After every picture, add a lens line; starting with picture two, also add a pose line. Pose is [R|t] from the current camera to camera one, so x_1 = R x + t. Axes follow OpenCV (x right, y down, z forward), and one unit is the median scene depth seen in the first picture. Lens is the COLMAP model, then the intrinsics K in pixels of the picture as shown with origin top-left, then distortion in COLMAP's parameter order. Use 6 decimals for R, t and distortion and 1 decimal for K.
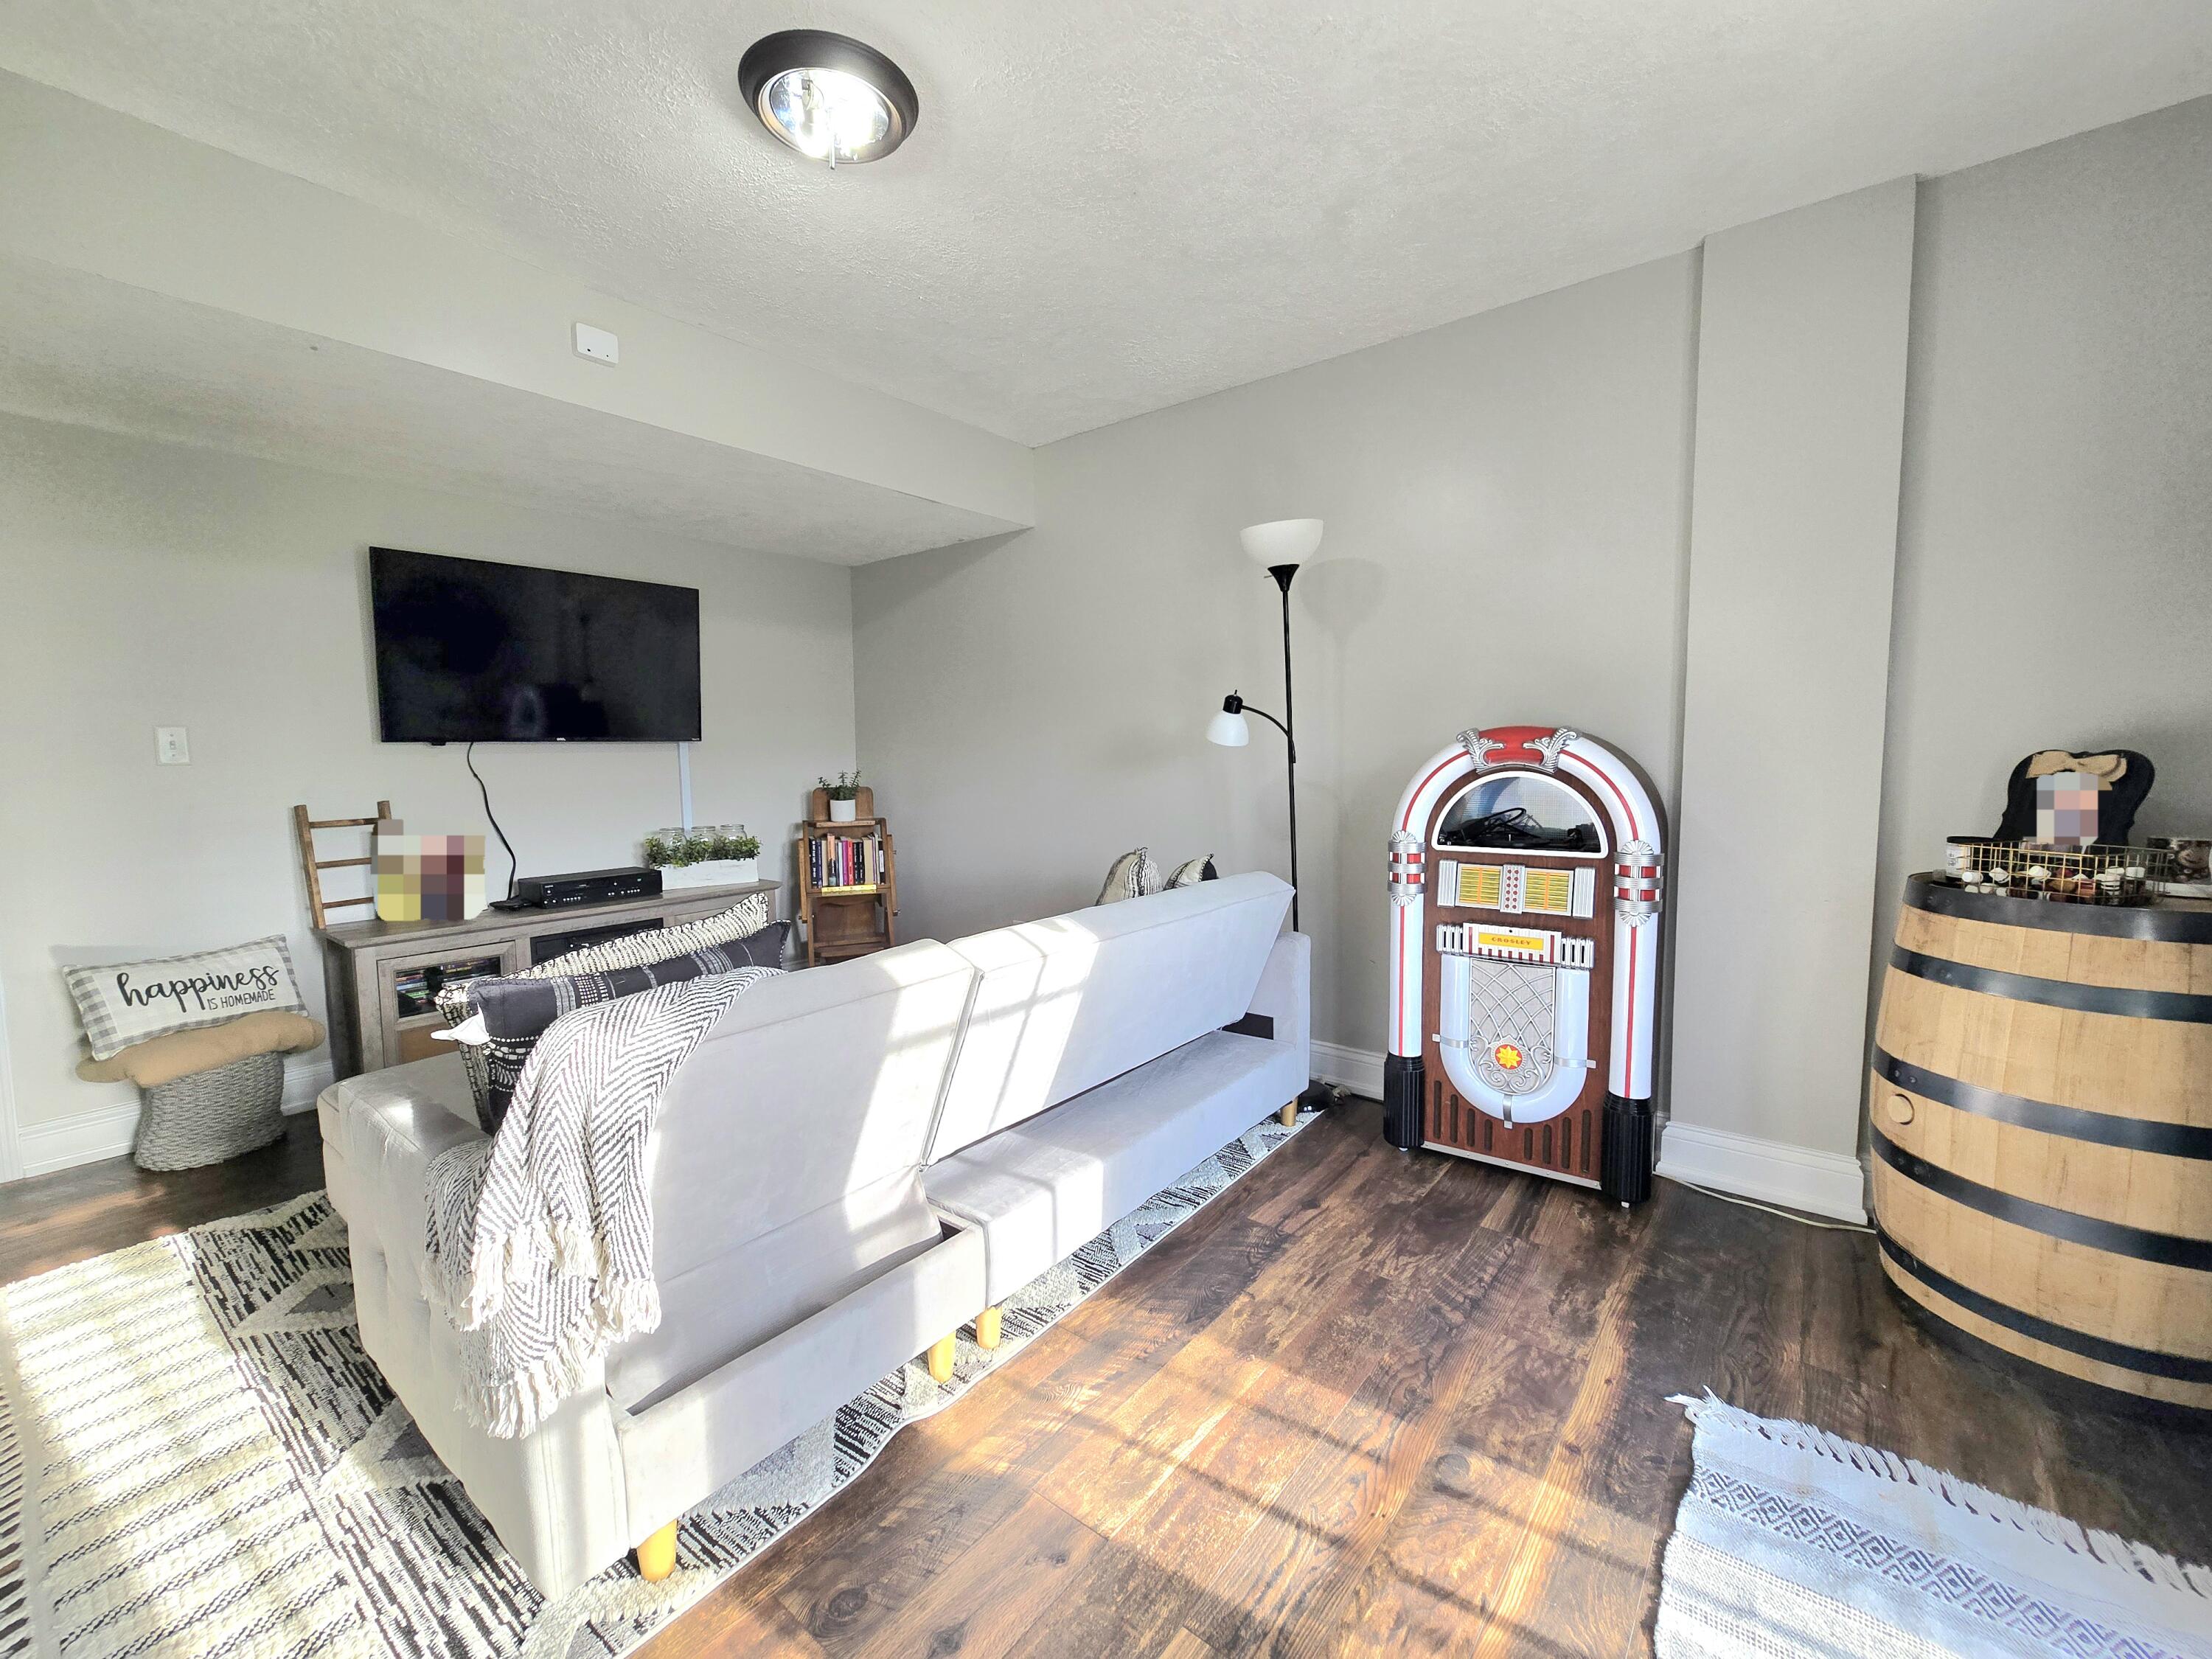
lens RADIAL K [[906.3, 0, 1106.0], [0, 906.3, 829.5], [0, 0, 1]] dist [-0.002600, -0.000041]
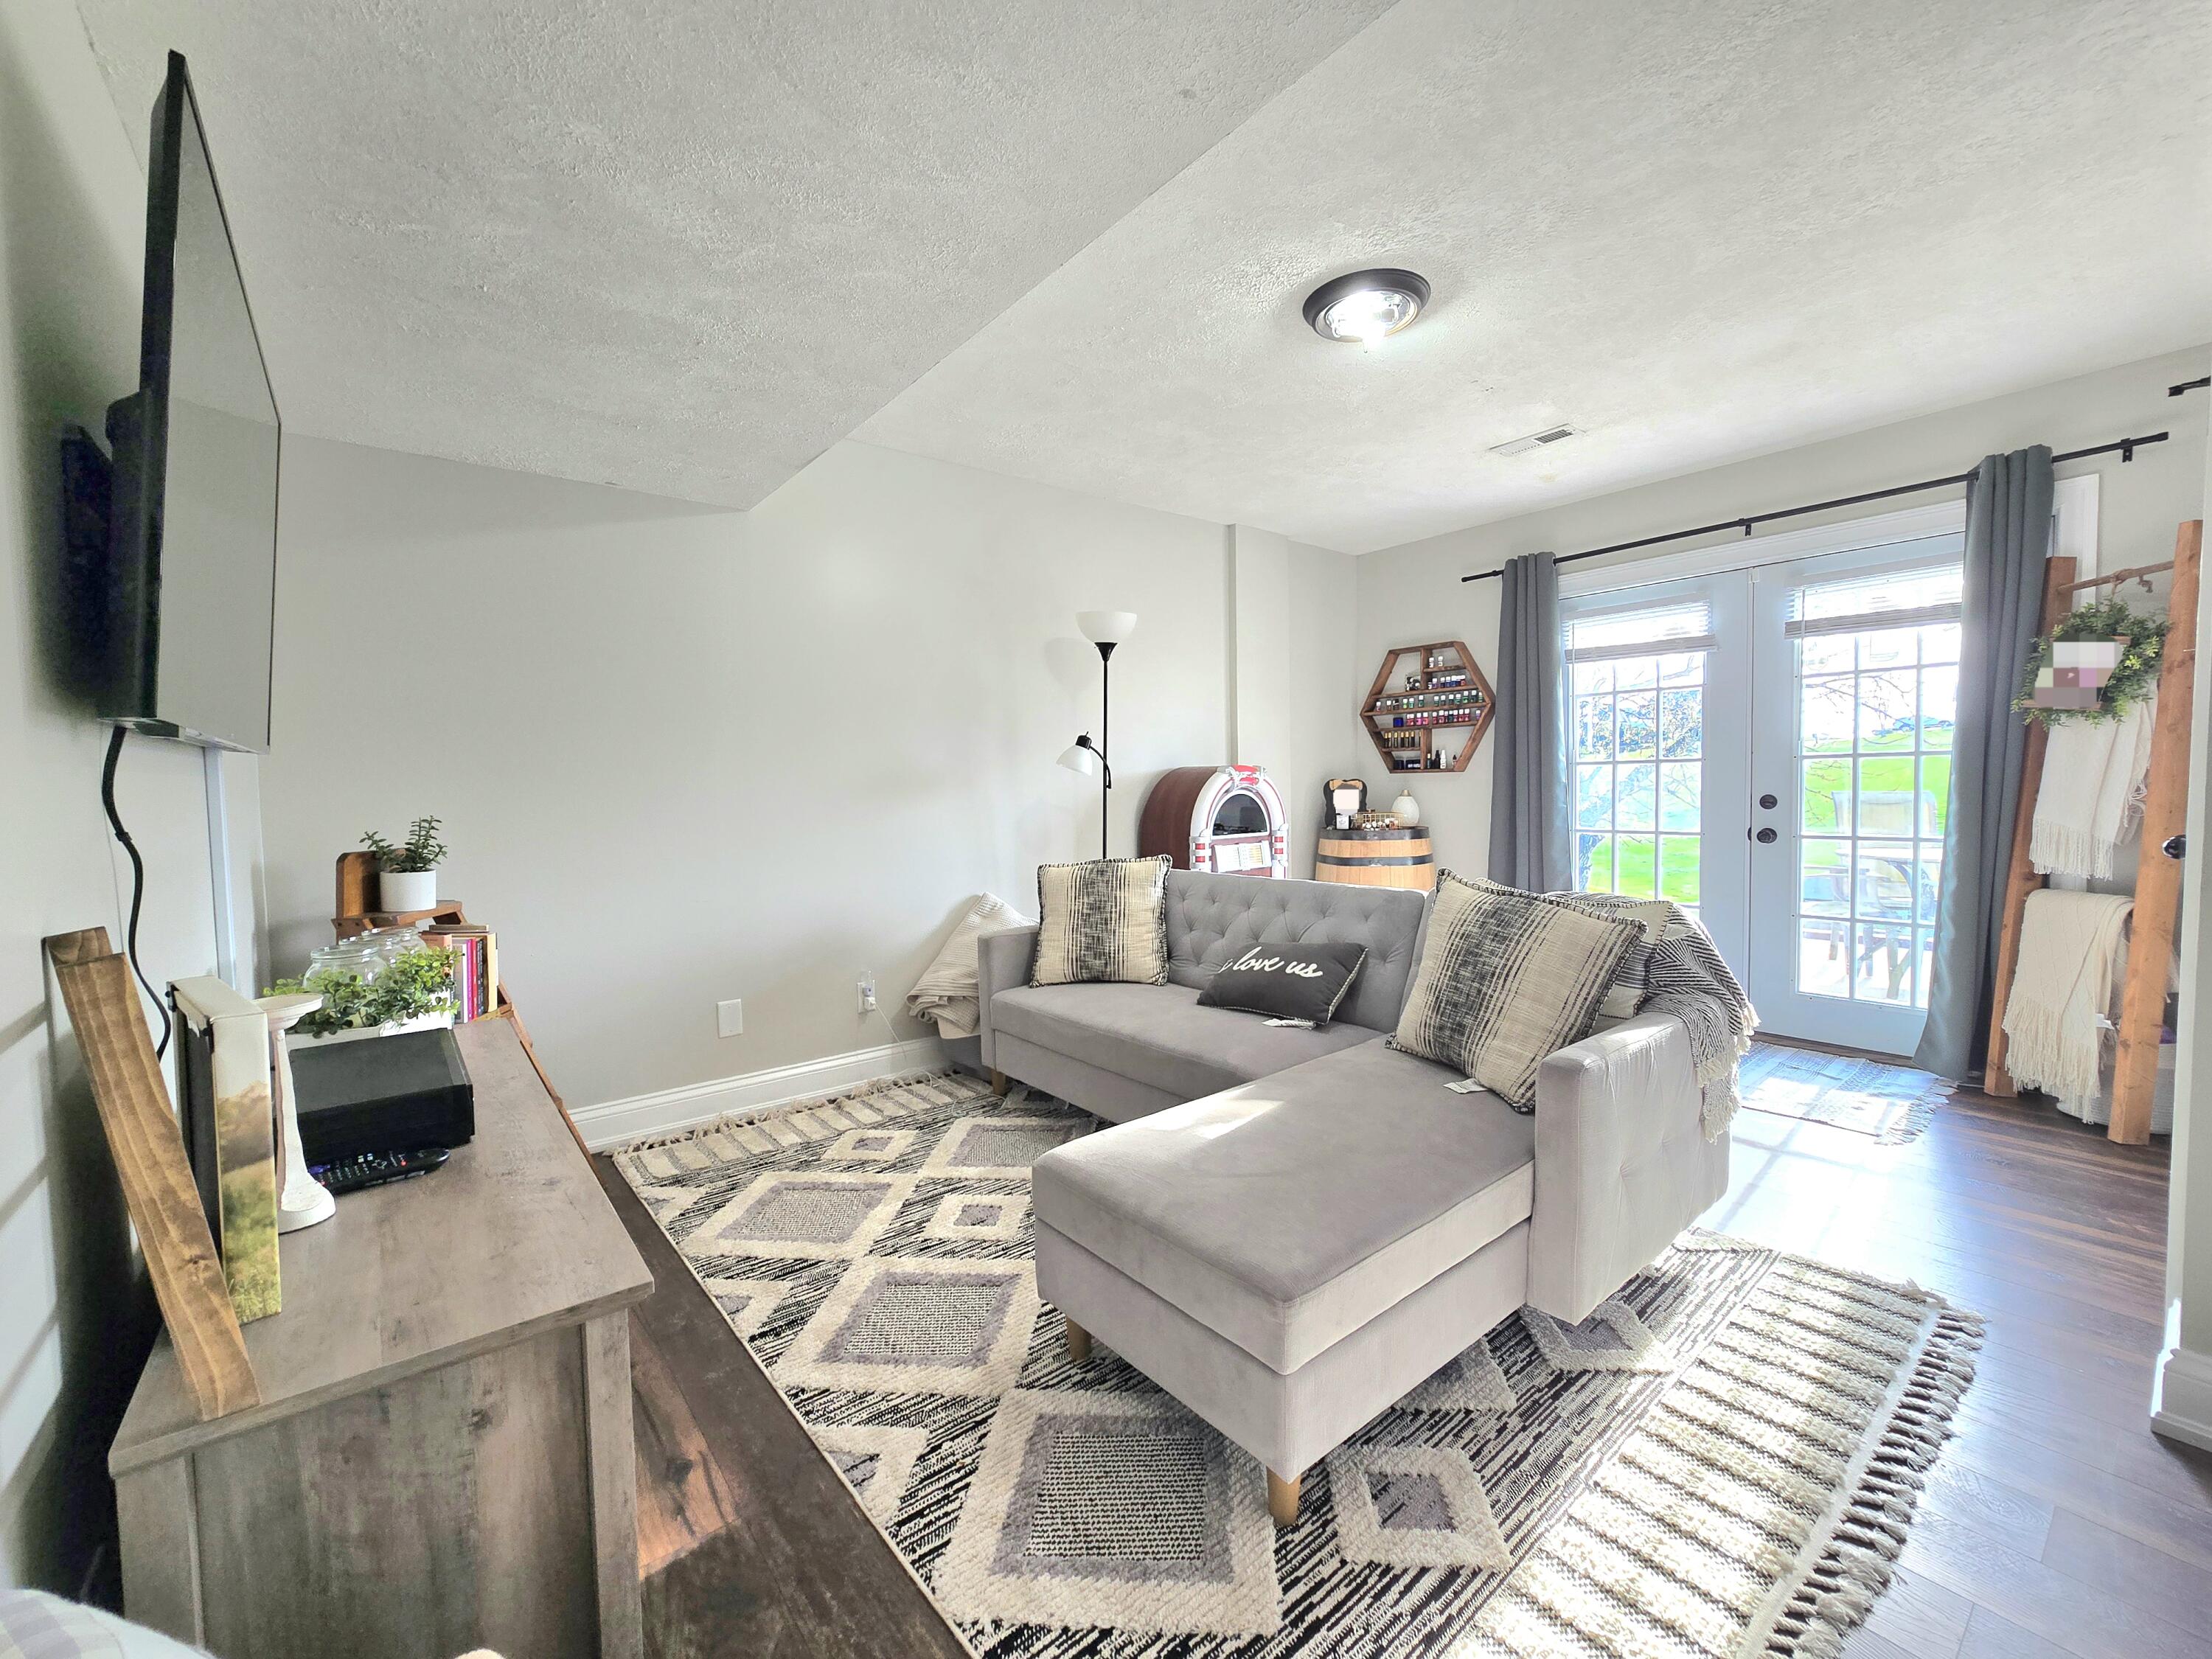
lens RADIAL K [[906.3, 0, 1106.0], [0, 906.3, 829.5], [0, 0, 1]] dist [-0.002600, -0.000041]
pose [[0.224509, -0.044133, 0.973472, -2.071193], [0.094863, 0.995219, 0.023241, -0.085294], [-0.969844, 0.087129, 0.227622, 1.322975]]
